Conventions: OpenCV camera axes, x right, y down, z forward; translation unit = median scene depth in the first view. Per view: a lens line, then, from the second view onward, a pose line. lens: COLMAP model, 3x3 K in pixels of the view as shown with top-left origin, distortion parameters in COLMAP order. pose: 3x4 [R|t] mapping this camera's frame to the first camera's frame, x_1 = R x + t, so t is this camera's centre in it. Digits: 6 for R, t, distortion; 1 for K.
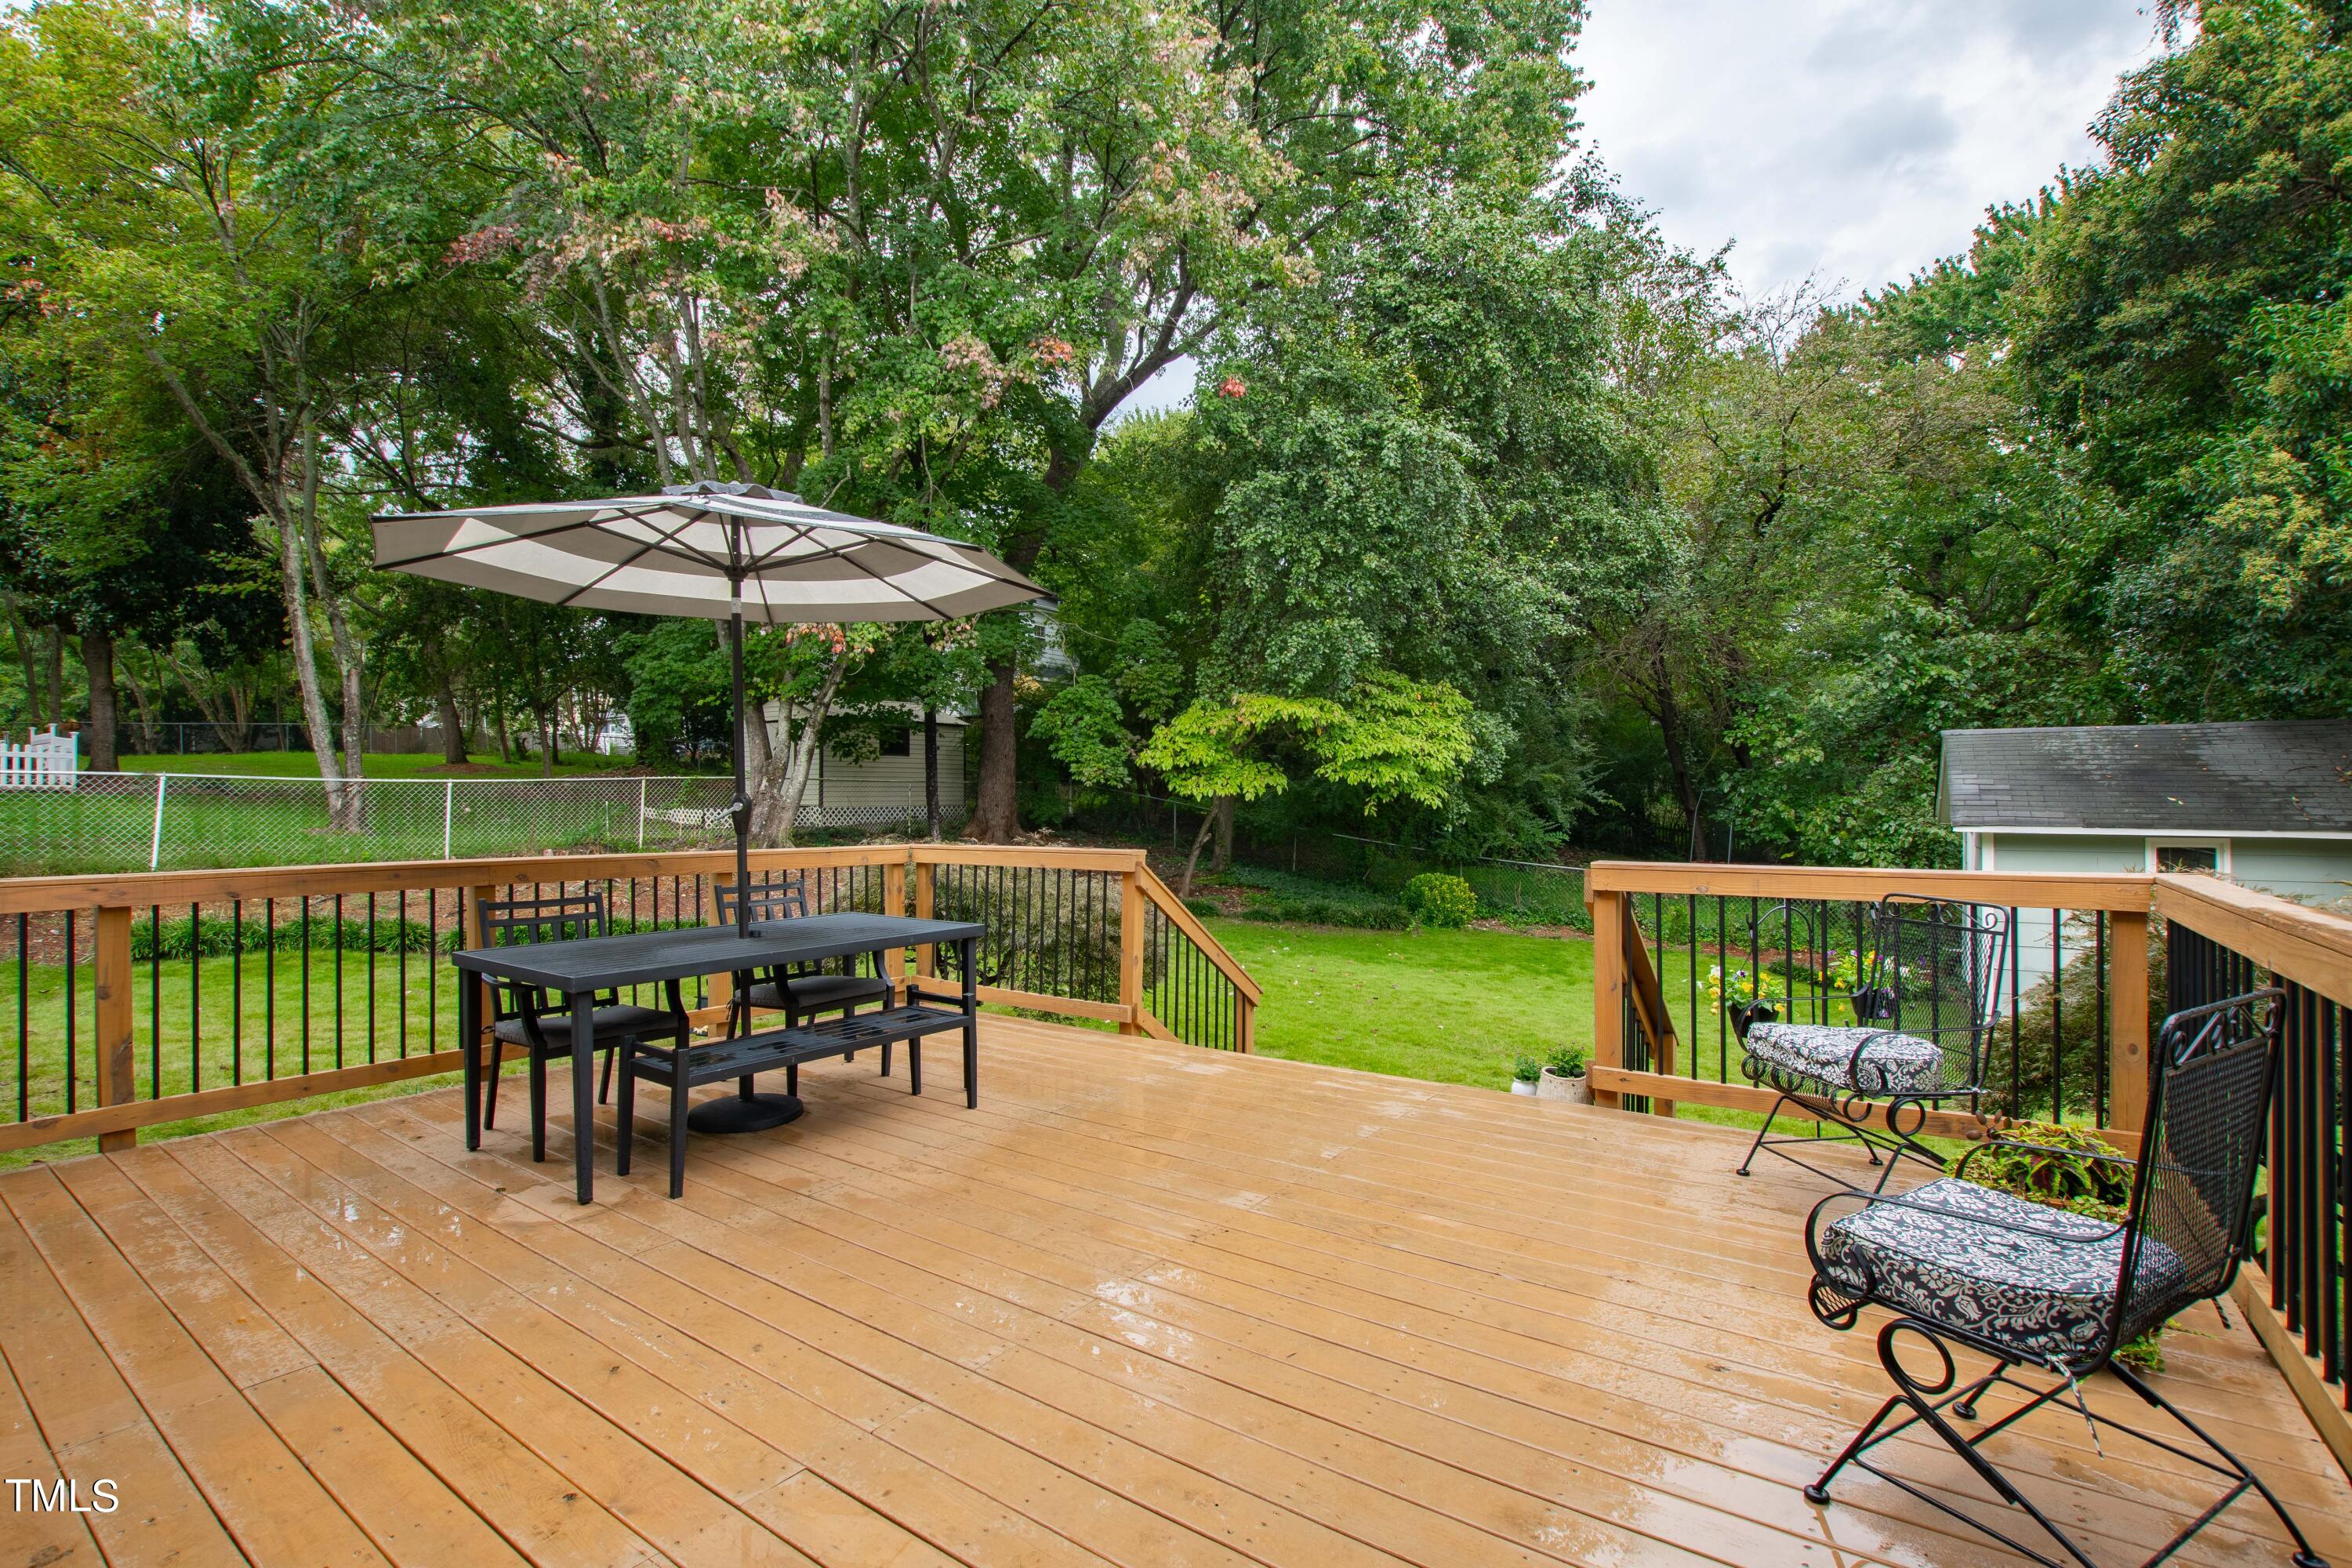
lens RADIAL K [[1042.5, 0, 1175.3], [0, 1042.5, 791.5], [0, 0, 1]] dist [-0.006645, -0.000579]
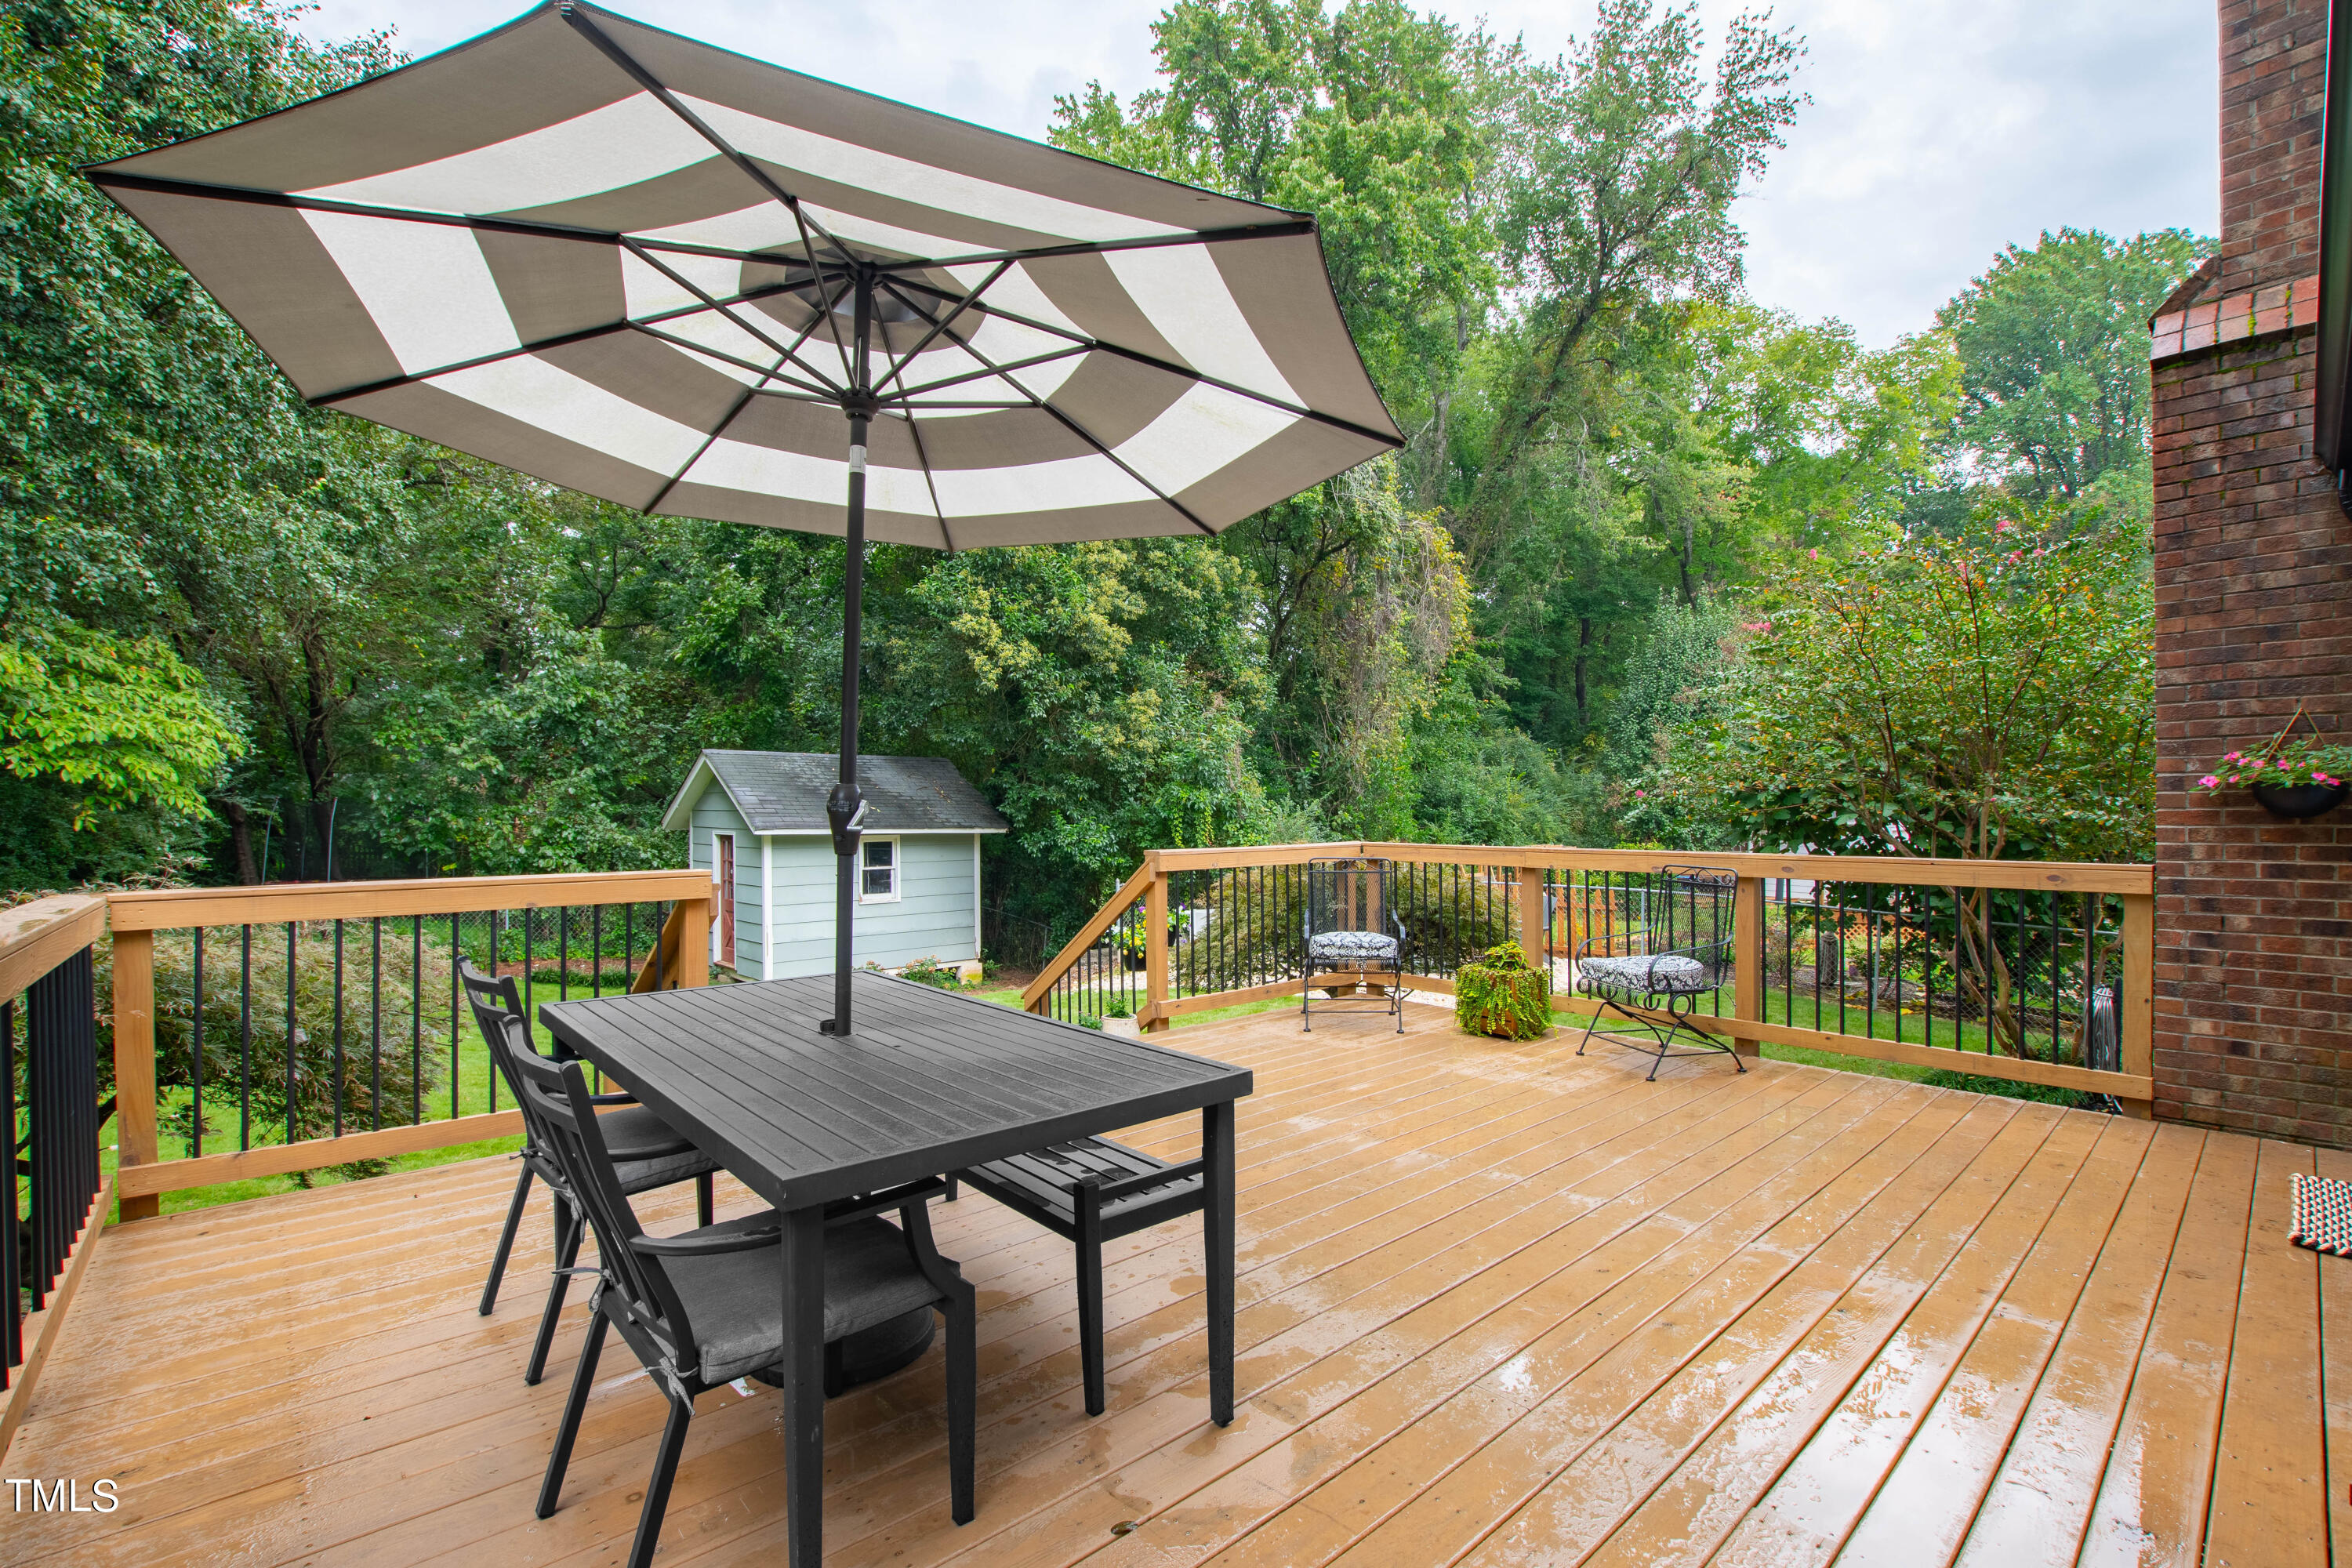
lens RADIAL K [[1025.6, 0, 1165.0], [0, 1025.6, 813.9], [0, 0, 1]] dist [0.000127, -0.000292]
pose [[0.239589, -0.002083, 0.970872, -0.276168], [-0.009202, 0.999948, 0.004416, 0.003380], [-0.970831, -0.009992, 0.239557, 0.204661]]
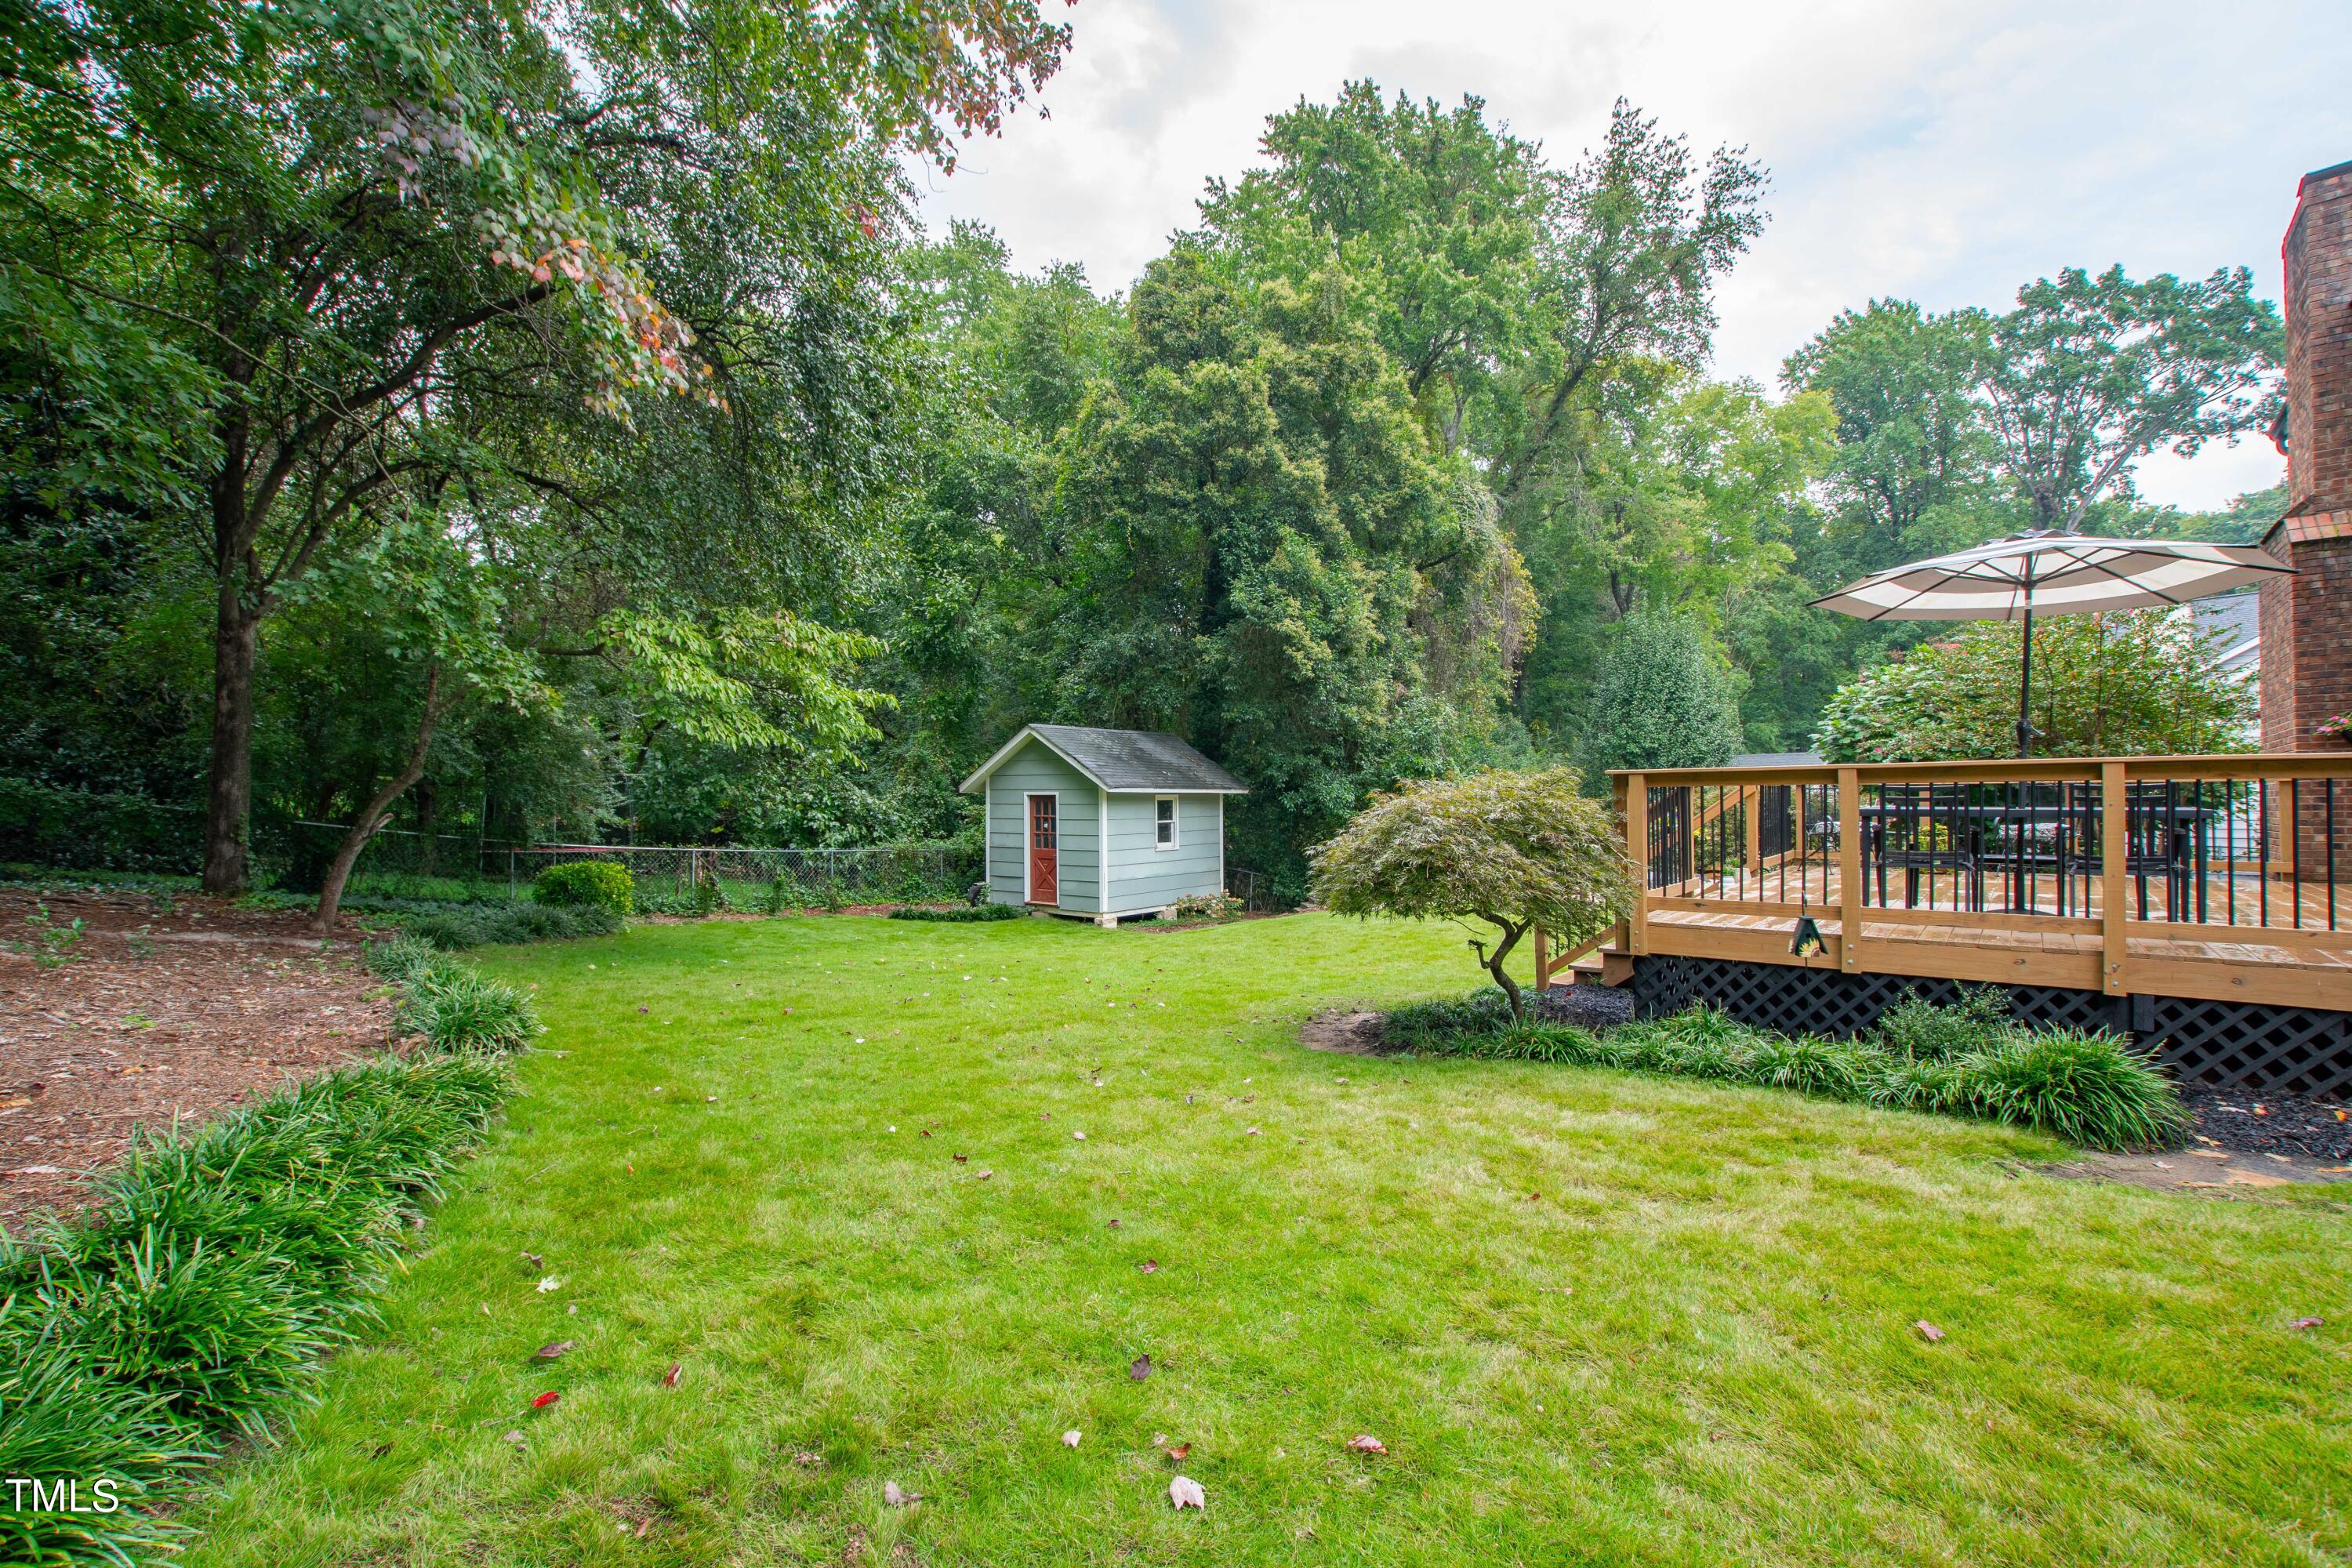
lens RADIAL K [[1019.7, 0, 1179.9], [0, 1019.7, 785.5], [0, 0, 1]] dist [0.000827, 0.004914]
pose [[0.099550, 0.010190, 0.994980, -0.603445], [-0.003538, 0.999945, -0.009887, 0.033155], [-0.995026, -0.002536, 0.099581, 0.591612]]
